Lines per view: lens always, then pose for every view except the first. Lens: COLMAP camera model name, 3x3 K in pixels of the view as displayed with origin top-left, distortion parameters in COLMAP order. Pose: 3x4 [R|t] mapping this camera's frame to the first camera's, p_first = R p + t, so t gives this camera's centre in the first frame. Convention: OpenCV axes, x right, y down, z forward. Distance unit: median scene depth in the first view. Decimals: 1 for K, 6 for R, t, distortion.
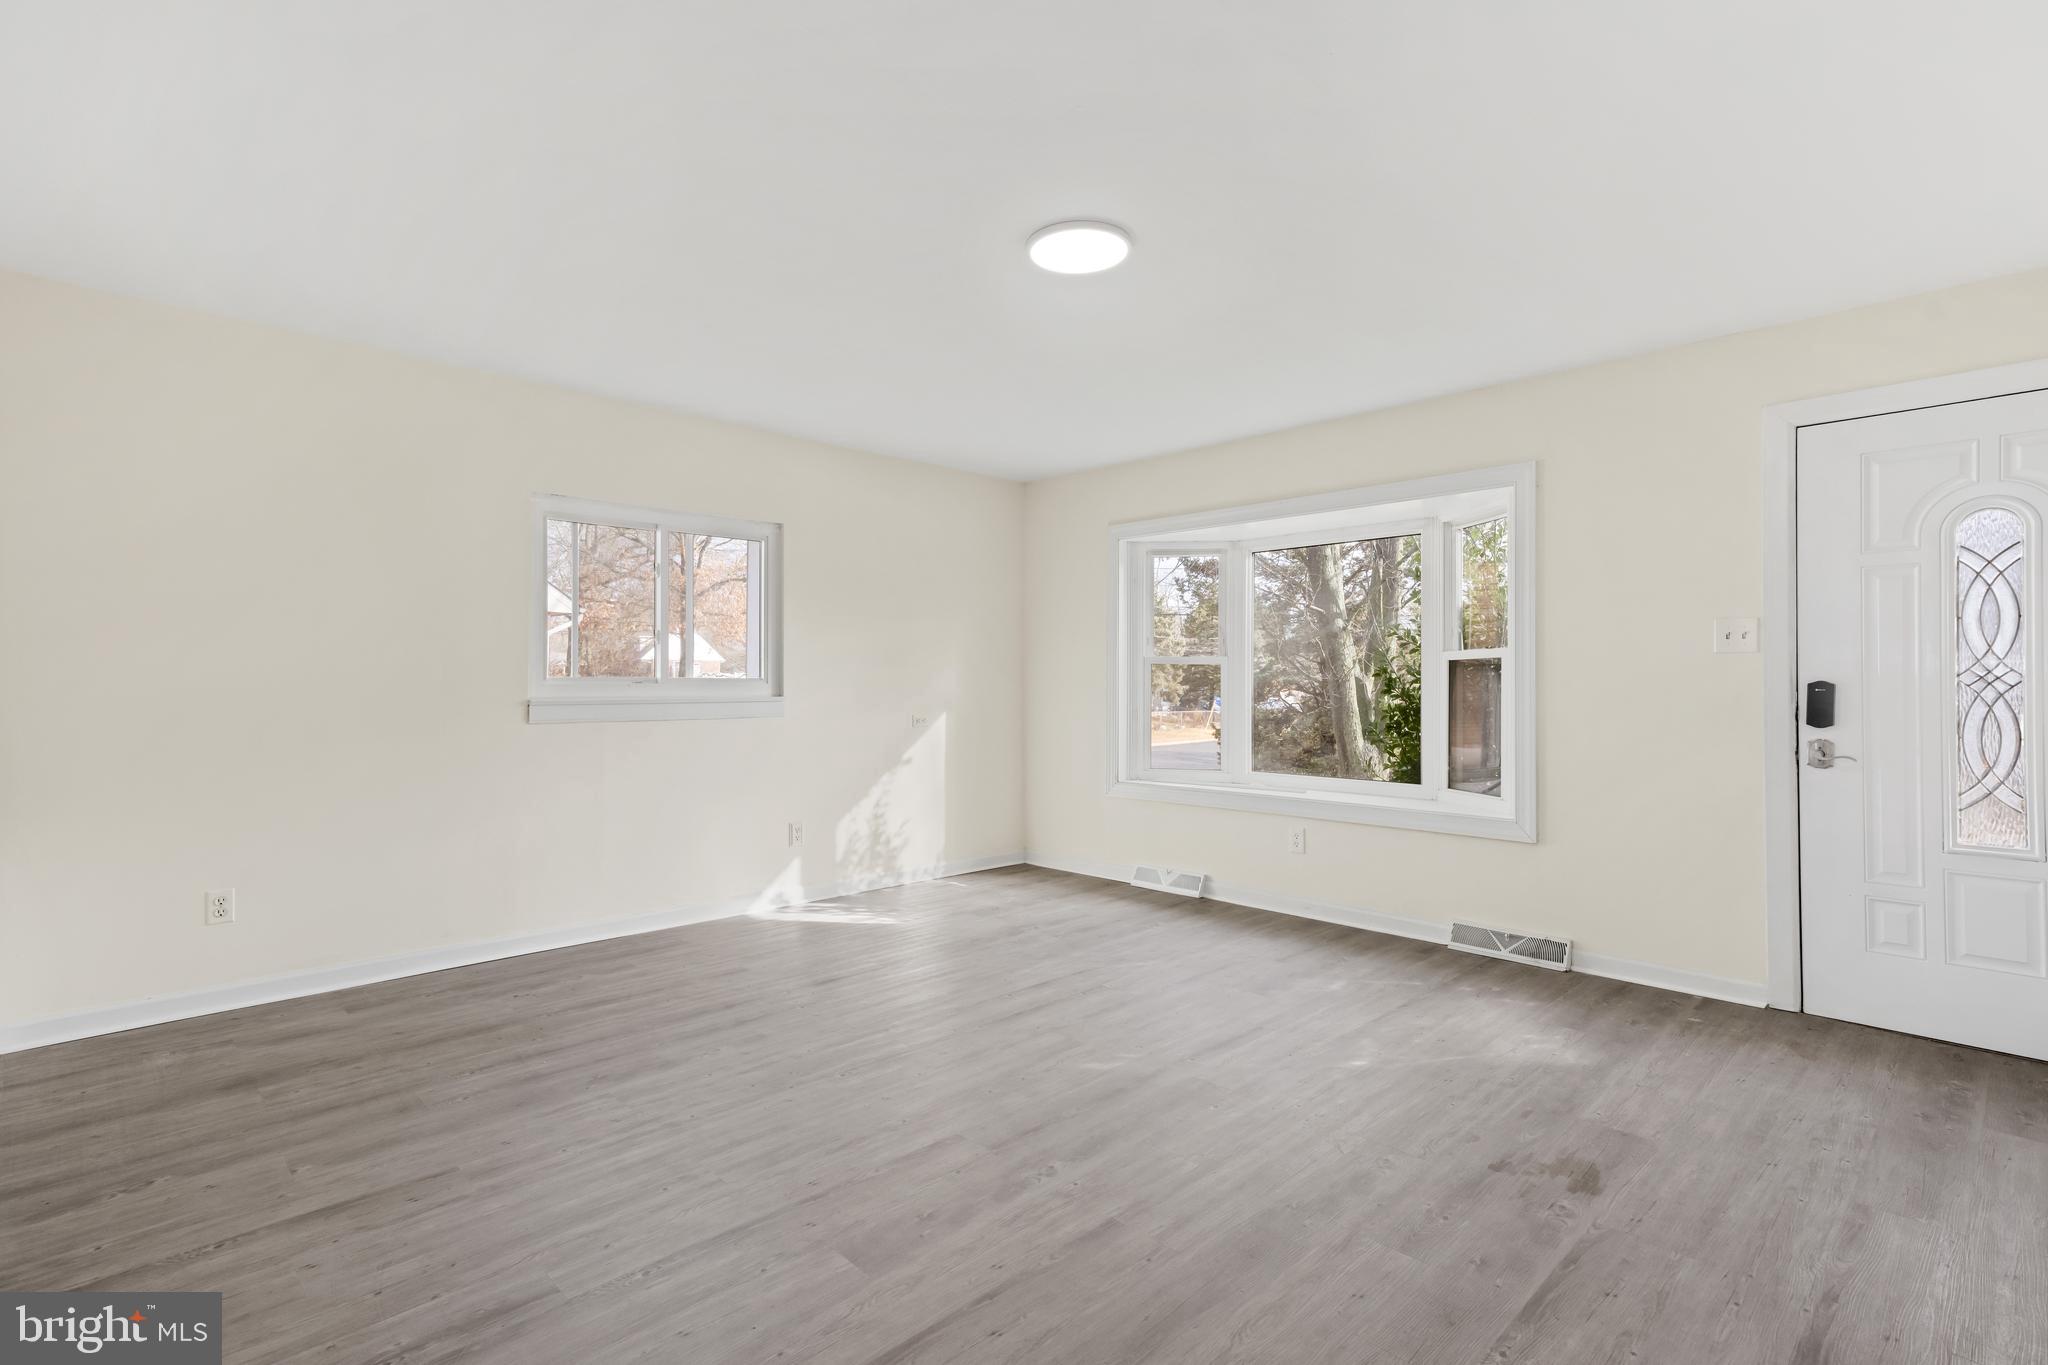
lens RADIAL K [[975.6, 0, 1025.7], [0, 975.6, 684.1], [0, 0, 1]] dist [0.029717, 0.000667]
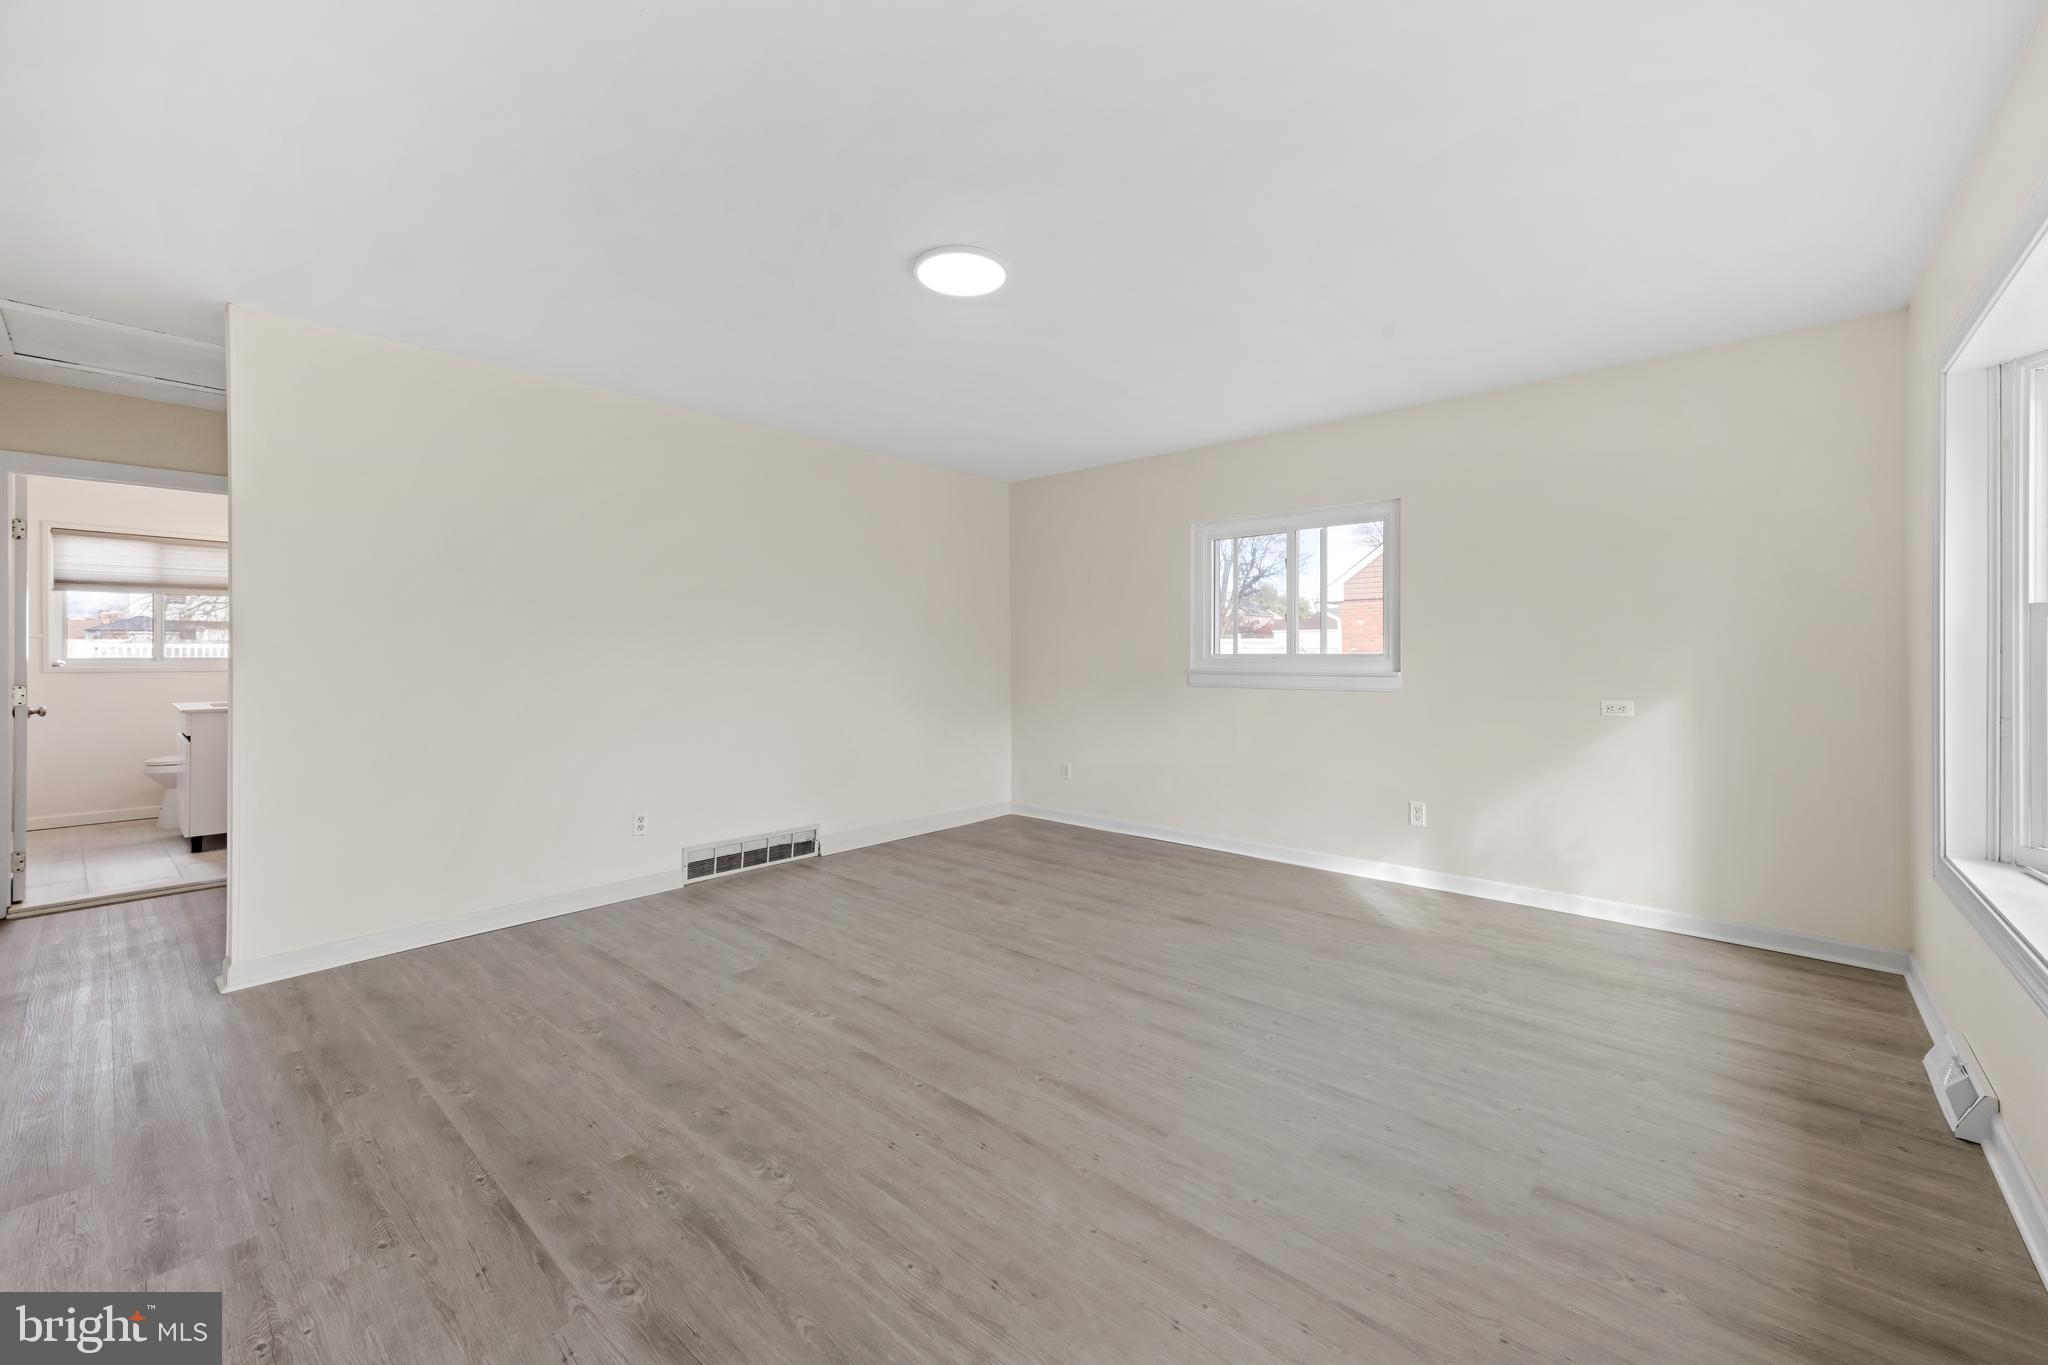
lens RADIAL K [[803.9, 0, 1021.4], [0, 803.9, 669.0], [0, 0, 1]] dist [0.018877, 0.001224]
pose [[0.068063, 0.016154, -0.997550, 0.811943], [-0.000225, 0.999869, 0.016176, -0.004793], [0.997681, -0.000877, 0.068058, 0.839694]]
